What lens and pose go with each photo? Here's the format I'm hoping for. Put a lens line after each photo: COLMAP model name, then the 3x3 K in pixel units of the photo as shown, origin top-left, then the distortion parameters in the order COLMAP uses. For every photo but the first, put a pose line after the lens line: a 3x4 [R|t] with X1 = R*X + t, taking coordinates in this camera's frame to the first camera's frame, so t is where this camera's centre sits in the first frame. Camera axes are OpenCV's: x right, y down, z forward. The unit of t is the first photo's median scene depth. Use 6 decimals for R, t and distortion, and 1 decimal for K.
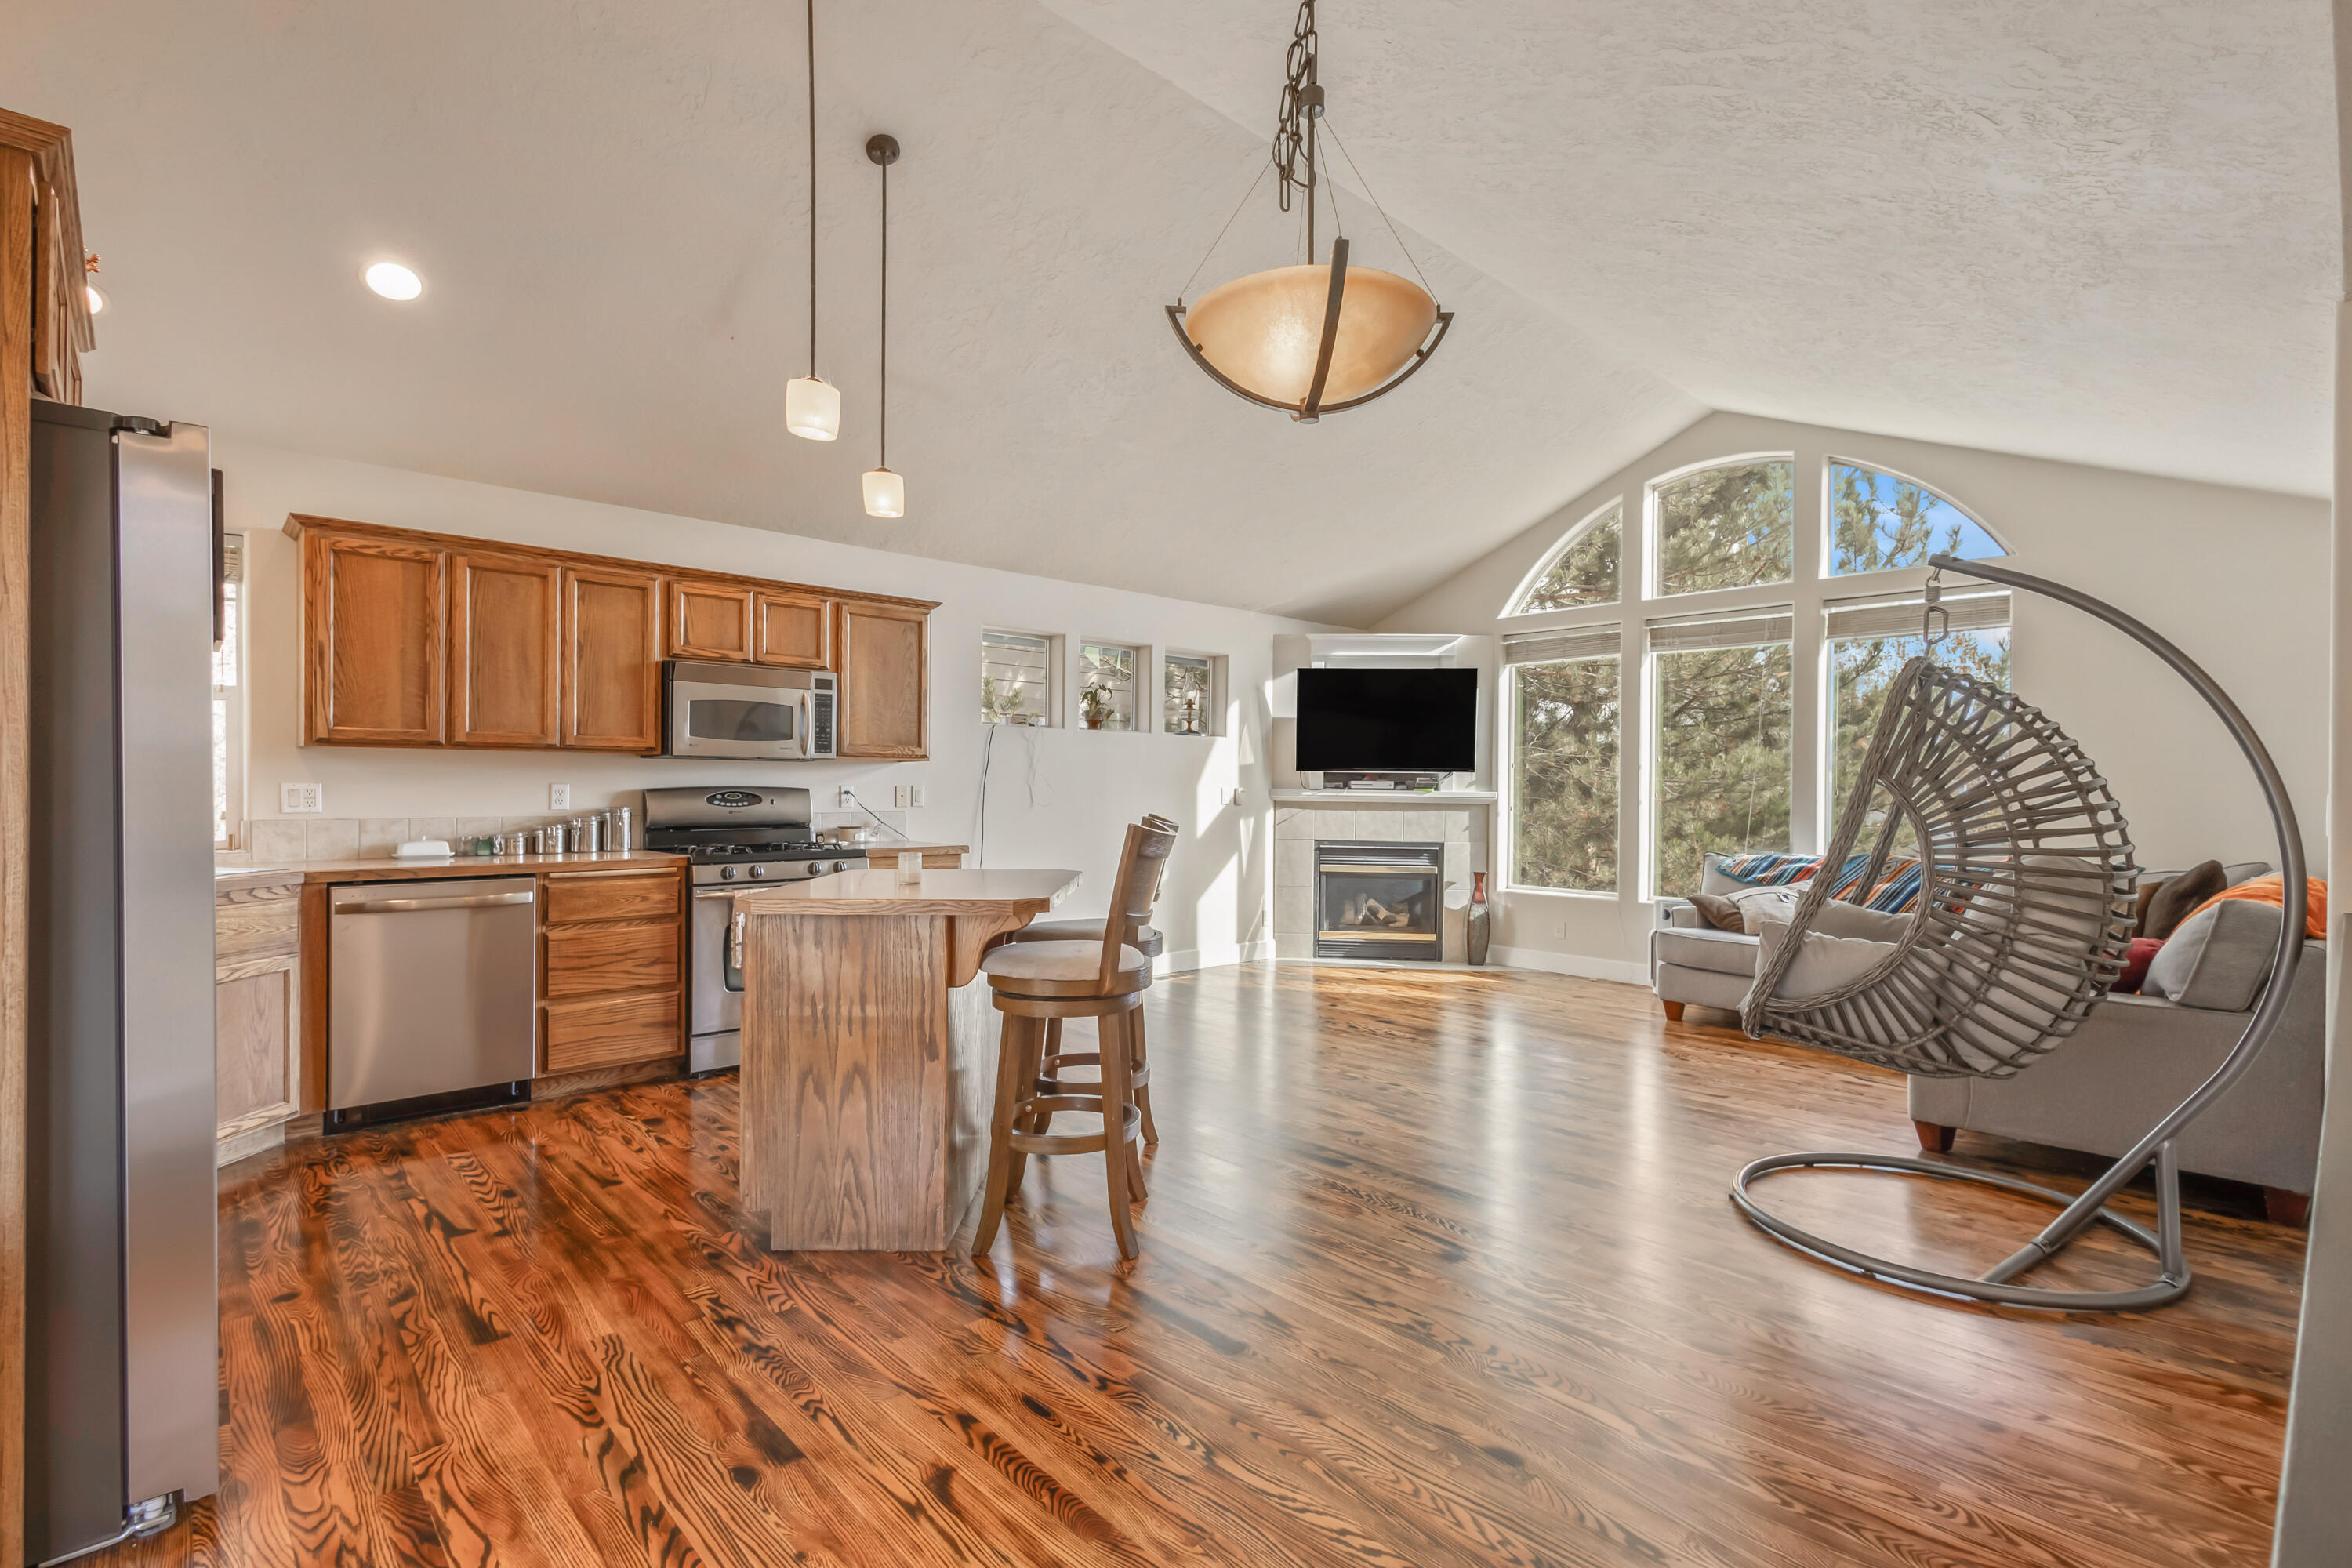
lens RADIAL K [[1084.9, 0, 1183.7], [0, 1084.9, 791.0], [0, 0, 1]] dist [0.014343, -0.005160]
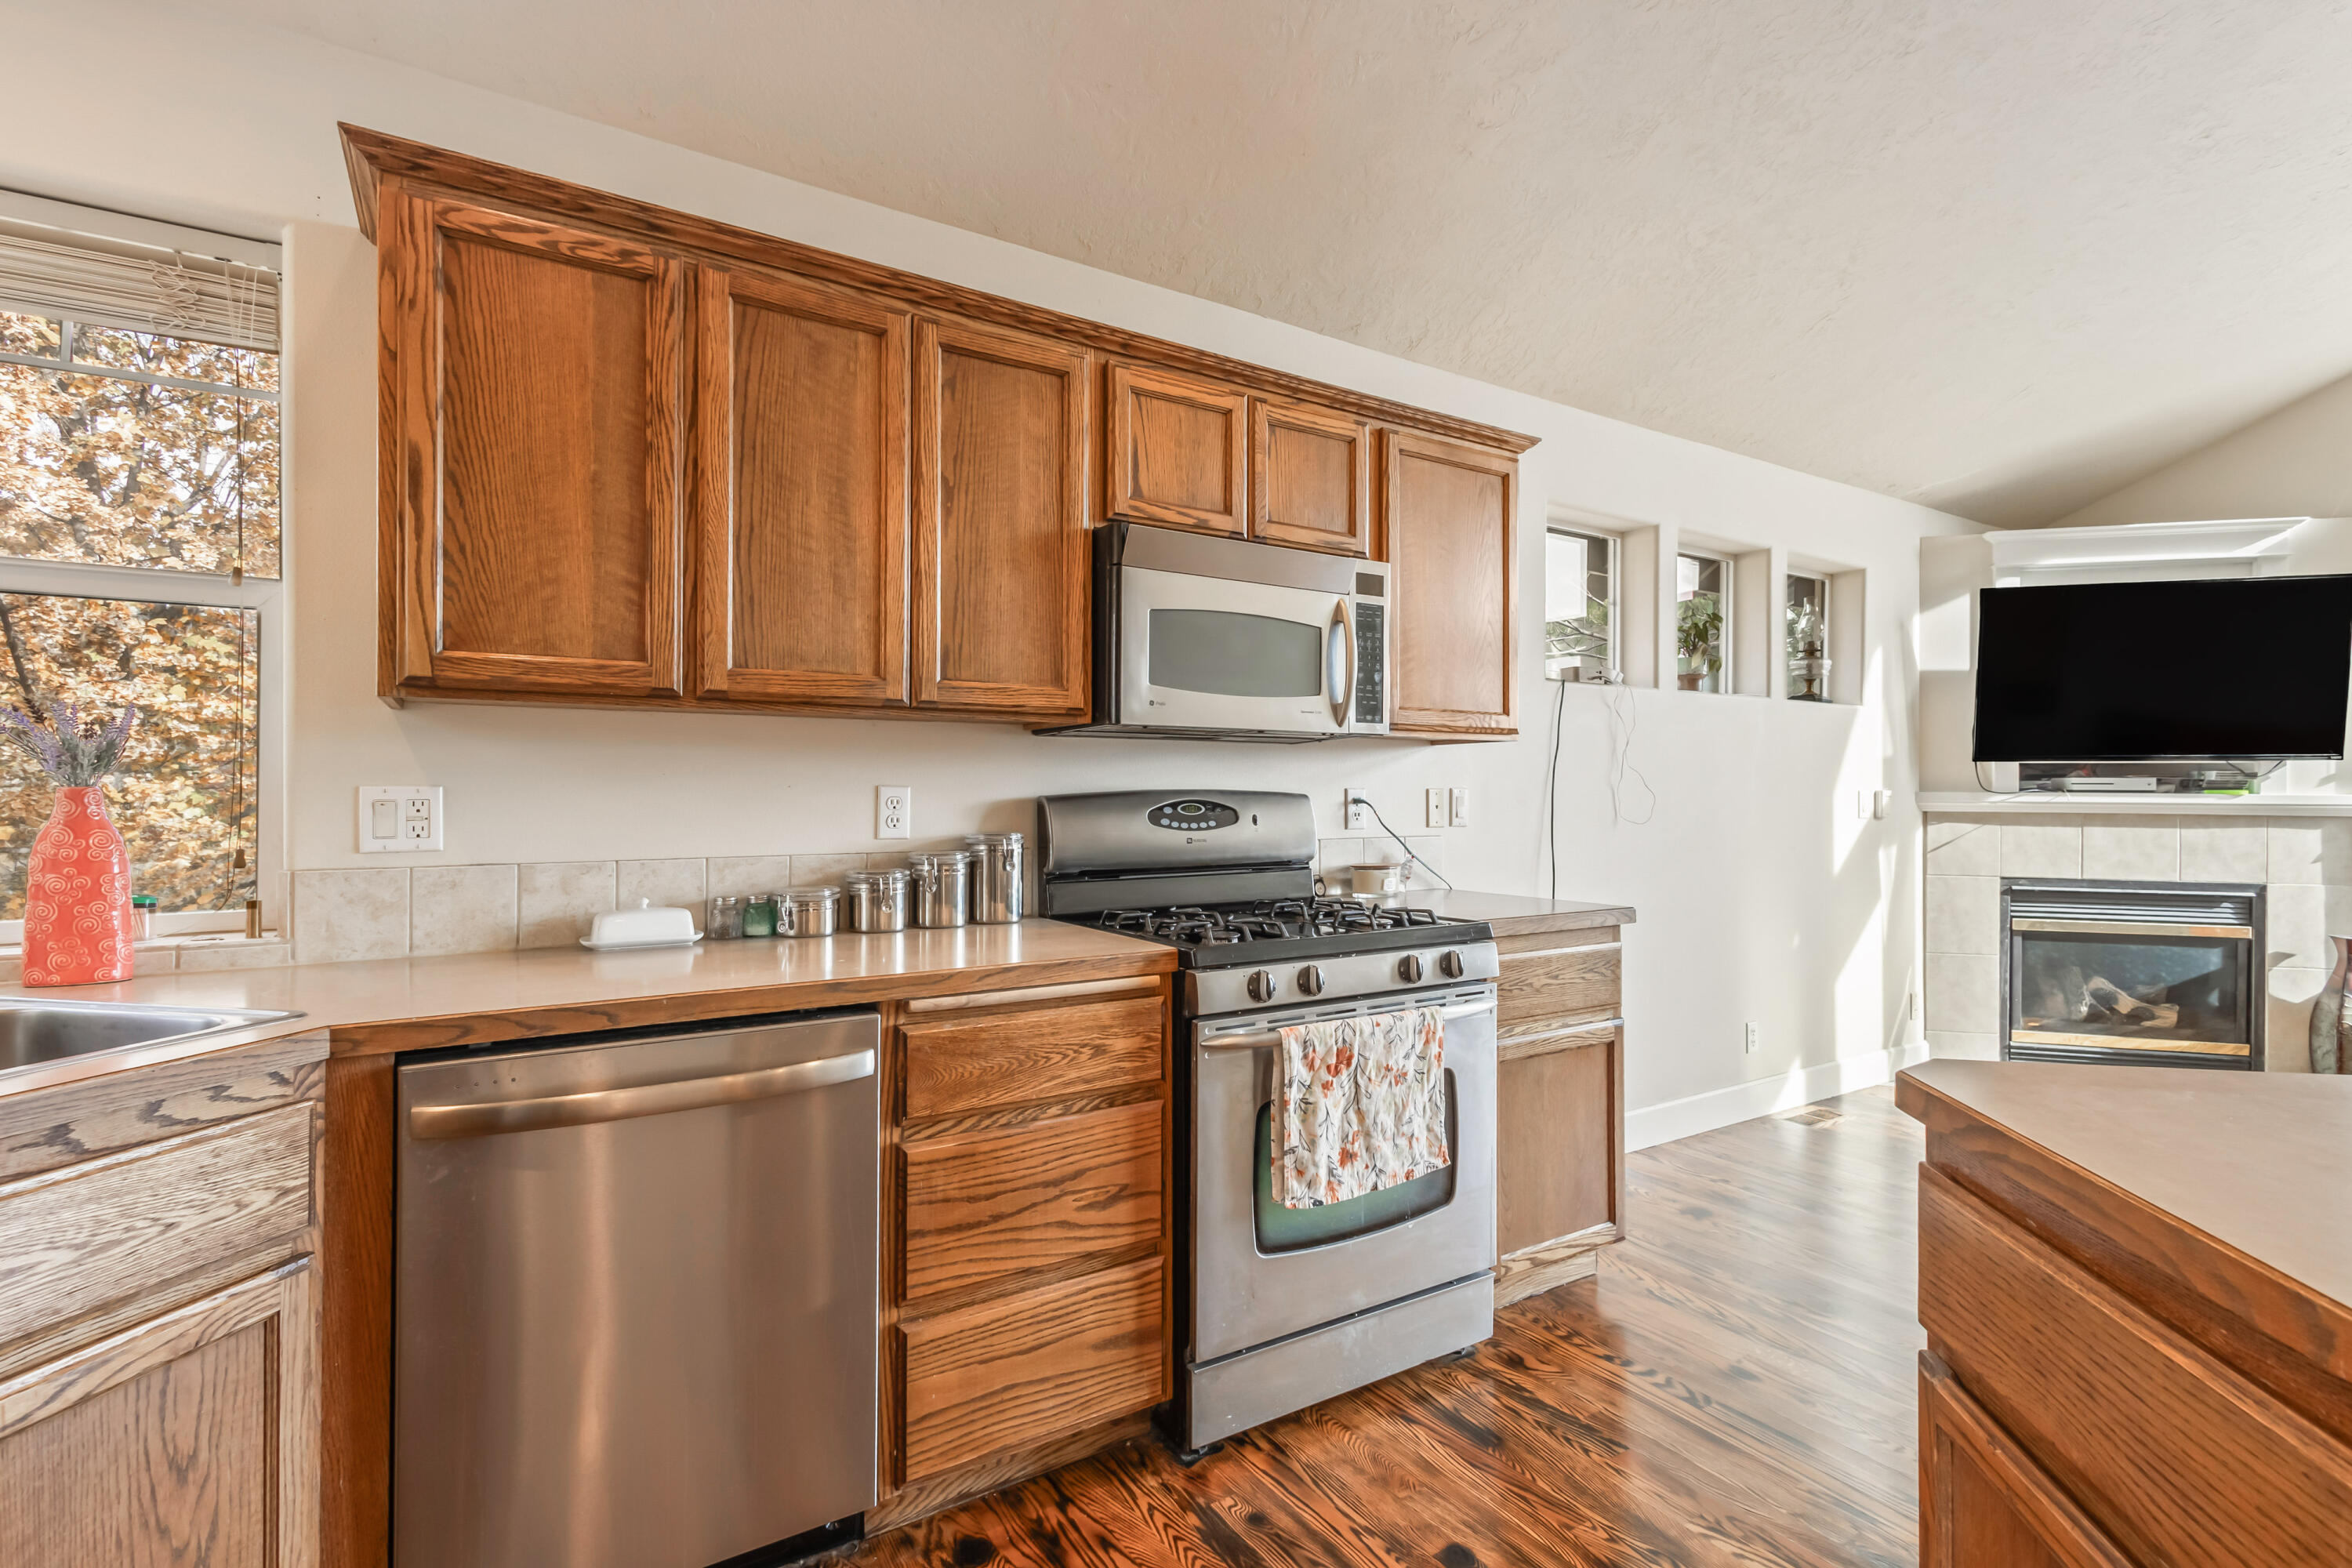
lens RADIAL K [[1084.9, 0, 1172.0], [0, 1084.9, 785.4], [0, 0, 1]] dist [0.014343, -0.005160]
pose [[0.983398, -0.005445, -0.181383, -0.379334], [0.003713, 0.999944, -0.009892, -0.001893], [0.181426, 0.009054, 0.983363, 0.567379]]
